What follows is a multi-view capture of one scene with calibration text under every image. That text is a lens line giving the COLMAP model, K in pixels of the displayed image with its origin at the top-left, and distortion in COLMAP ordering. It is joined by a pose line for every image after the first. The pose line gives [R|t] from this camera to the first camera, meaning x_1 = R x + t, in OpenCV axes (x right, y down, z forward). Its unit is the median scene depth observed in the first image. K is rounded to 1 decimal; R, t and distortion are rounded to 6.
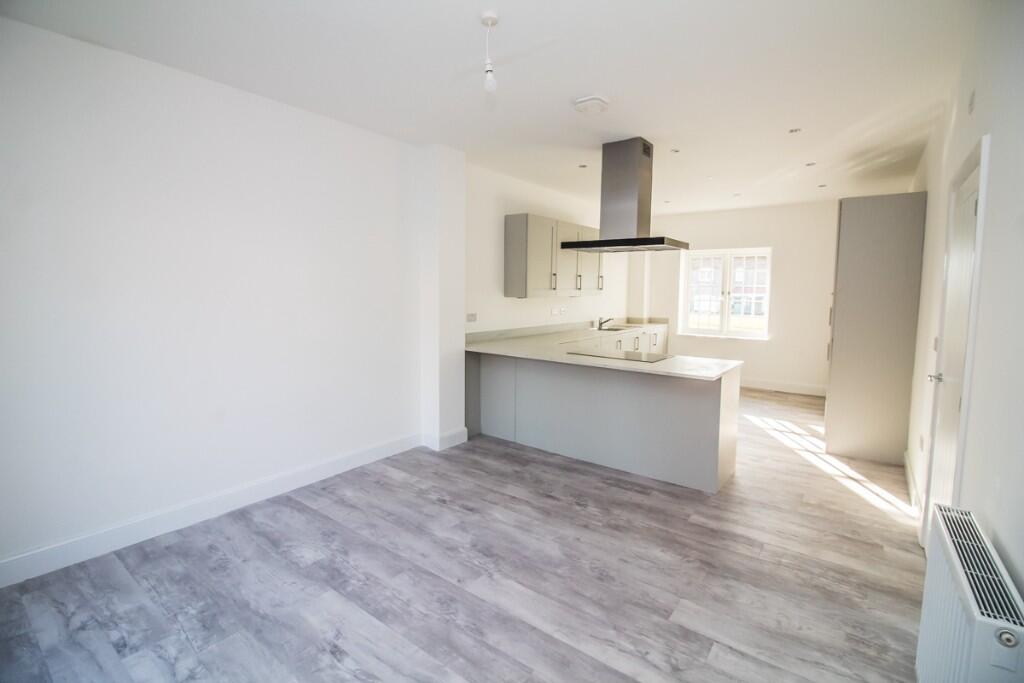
lens RADIAL K [[470.4, 0, 505.0], [0, 470.4, 323.4], [0, 0, 1]] dist [-0.003428, -0.000039]
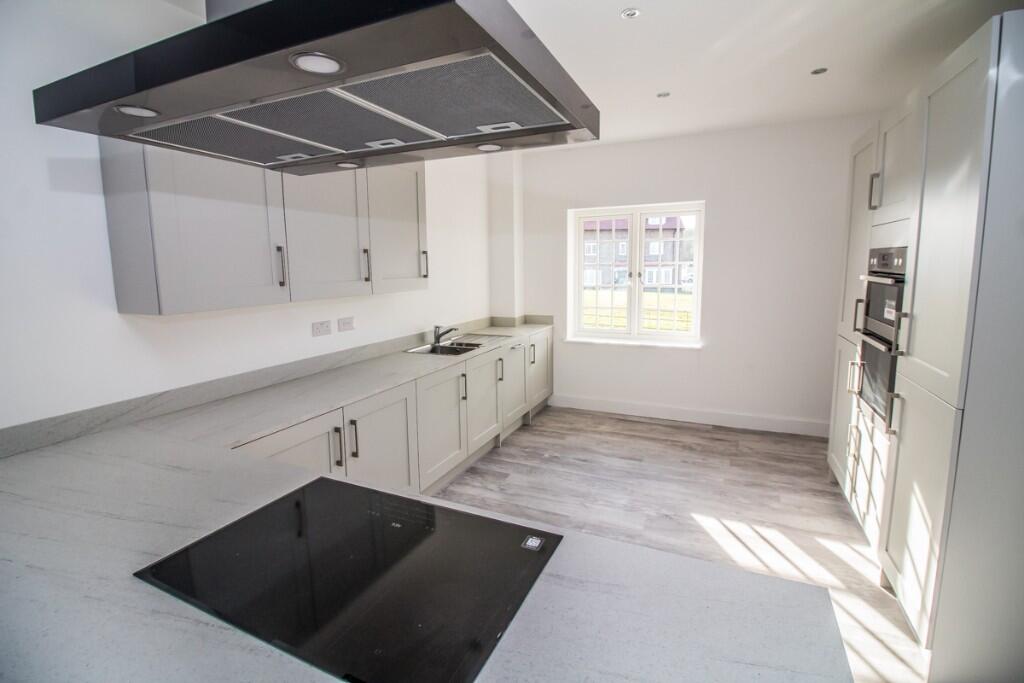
lens RADIAL K [[470.4, 0, 506.7], [0, 470.4, 337.2], [0, 0, 1]] dist [-0.003428, -0.000039]
pose [[0.973765, -0.058336, 0.219952, 0.154896], [0.042022, 0.996057, 0.078137, -0.038344], [-0.223643, -0.066844, 0.972376, 0.417949]]
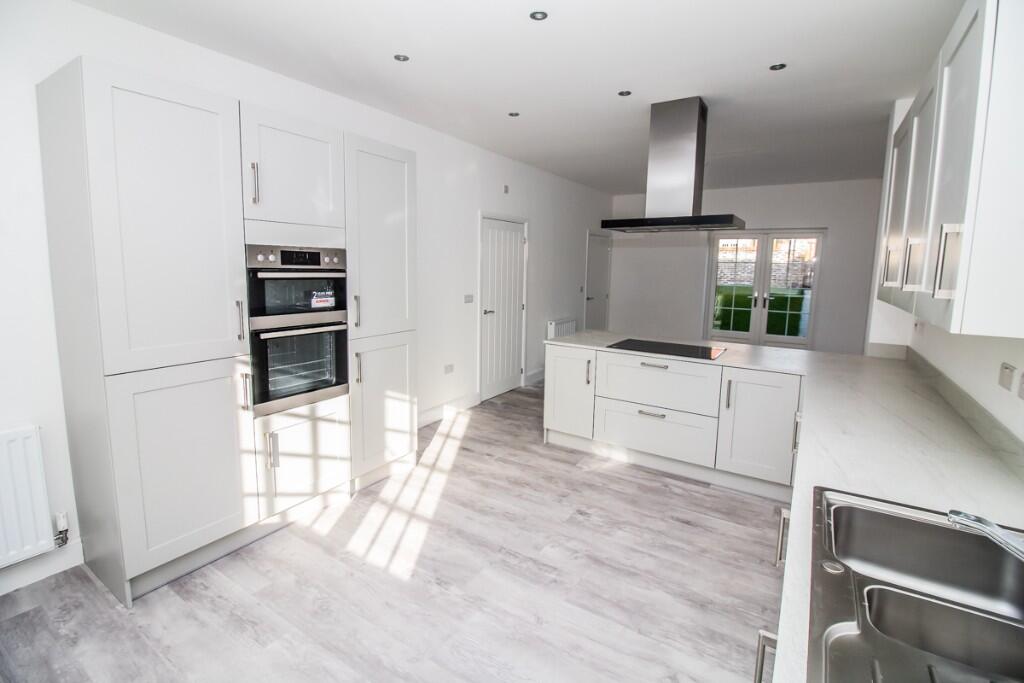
lens RADIAL K [[470.4, 0, 510.0], [0, 470.4, 343.4], [0, 0, 1]] dist [-0.003428, -0.000039]
pose [[-0.996758, -0.007802, -0.080075, 0.379509], [-0.026599, 0.971276, 0.236463, -0.086451], [0.075930, 0.237826, -0.968335, 1.141028]]
